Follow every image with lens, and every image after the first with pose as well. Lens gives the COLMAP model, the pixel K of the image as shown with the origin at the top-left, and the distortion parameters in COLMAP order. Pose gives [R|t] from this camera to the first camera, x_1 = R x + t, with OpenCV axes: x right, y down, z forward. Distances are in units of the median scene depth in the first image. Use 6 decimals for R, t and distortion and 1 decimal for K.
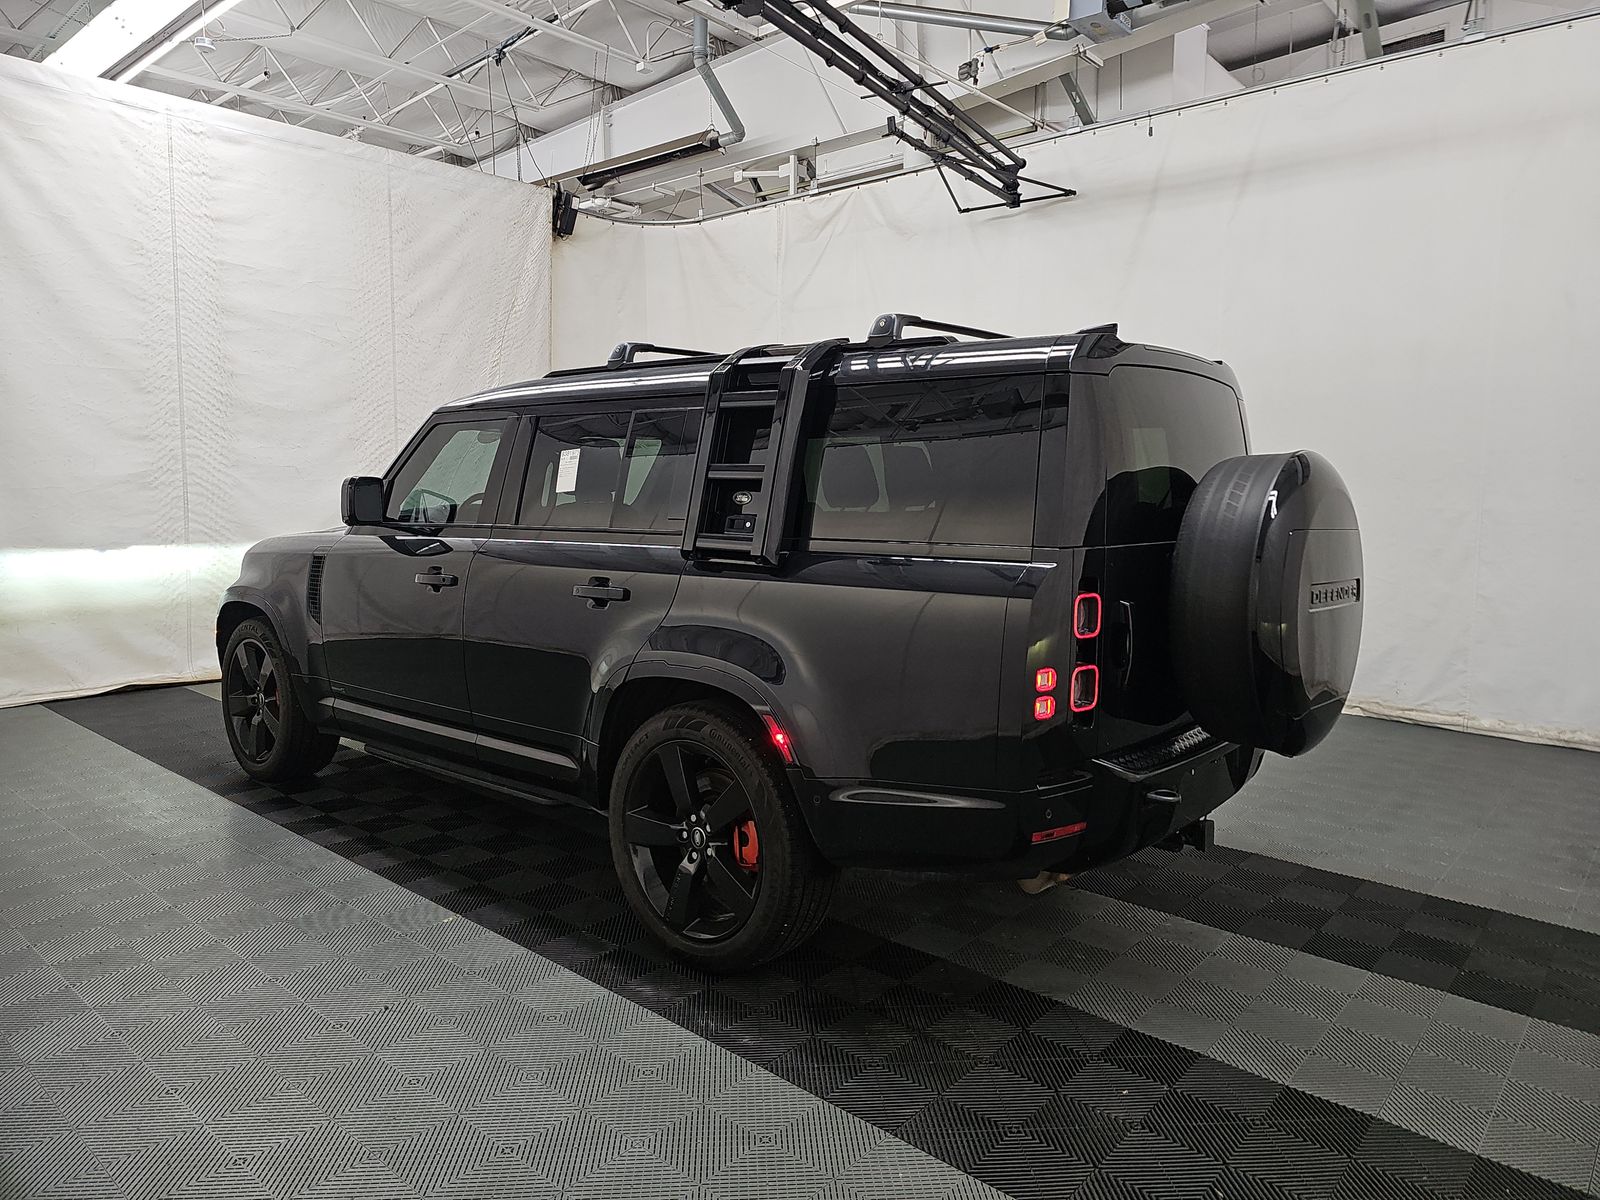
lens RADIAL K [[1037.8, 0, 810.4], [0, 1037.8, 594.0], [0, 0, 1]] dist [0.013403, -0.026027]
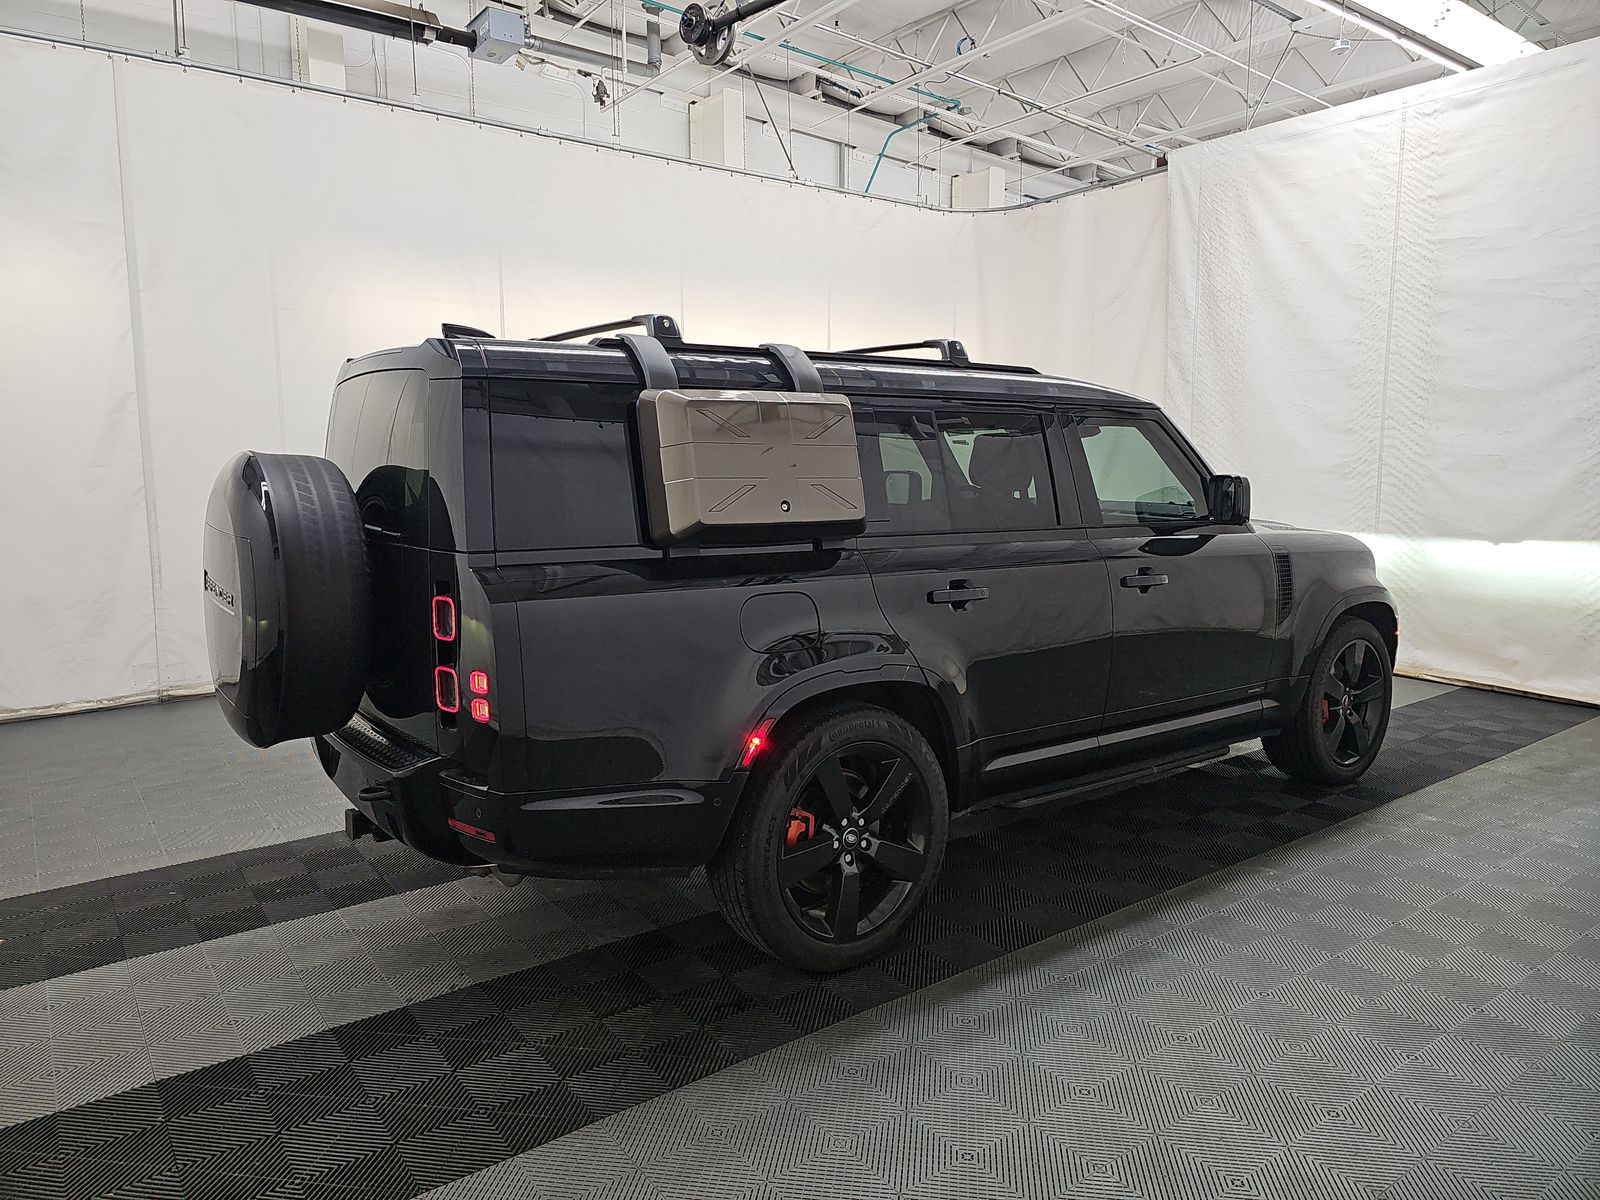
lens RADIAL K [[1037.8, 0, 743.6], [0, 1037.8, 609.2], [0, 0, 1]] dist [0.013403, -0.026027]
pose [[-0.255560, 0.121872, -0.959081, 0.543799], [-0.107325, 0.982315, 0.153423, -0.064844], [0.960818, 0.142143, -0.237961, 0.655828]]
